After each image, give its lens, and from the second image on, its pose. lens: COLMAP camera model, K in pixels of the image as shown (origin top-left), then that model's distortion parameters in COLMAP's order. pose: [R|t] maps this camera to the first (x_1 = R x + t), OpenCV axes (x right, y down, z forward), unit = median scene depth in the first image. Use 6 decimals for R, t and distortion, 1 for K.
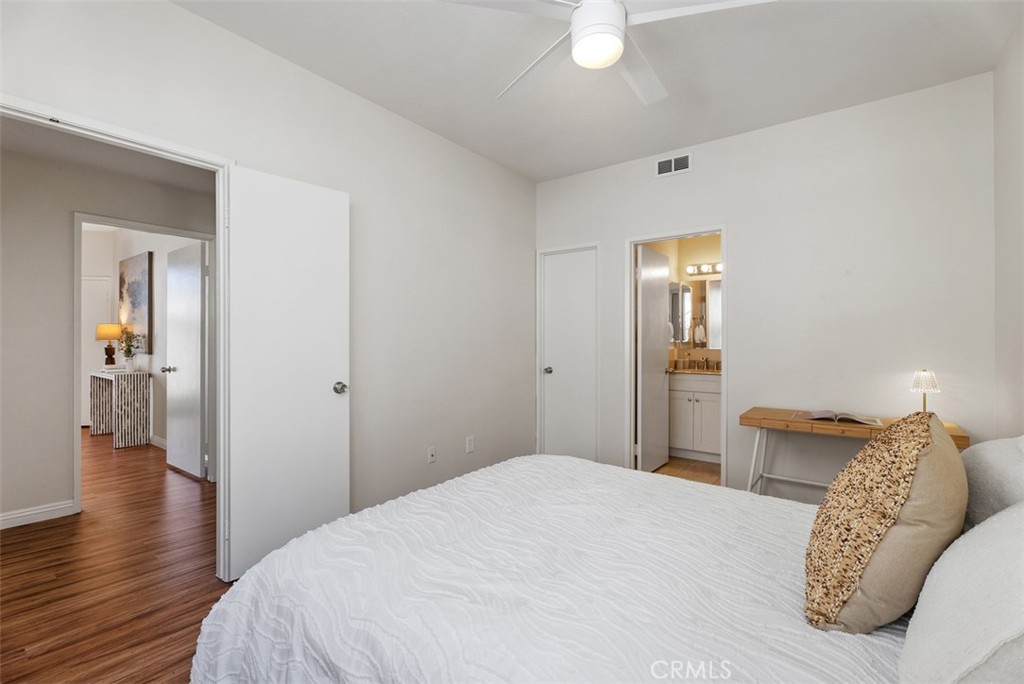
lens RADIAL K [[457.7, 0, 516.2], [0, 457.7, 338.8], [0, 0, 1]] dist [0.000229, 0.000040]
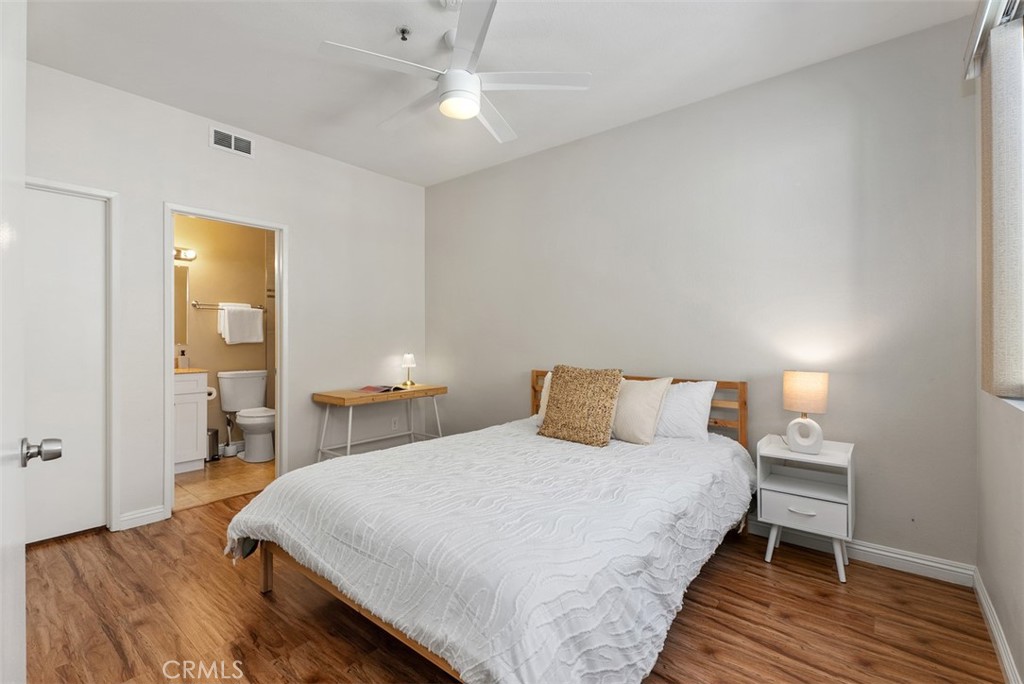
lens RADIAL K [[457.7, 0, 516.2], [0, 457.7, 338.8], [0, 0, 1]] dist [0.000229, 0.000040]
pose [[0.035764, -0.004357, 0.999351, -0.746129], [-0.004288, 0.999981, 0.004513, 0.005435], [-0.999351, -0.004447, 0.035744, 0.549287]]
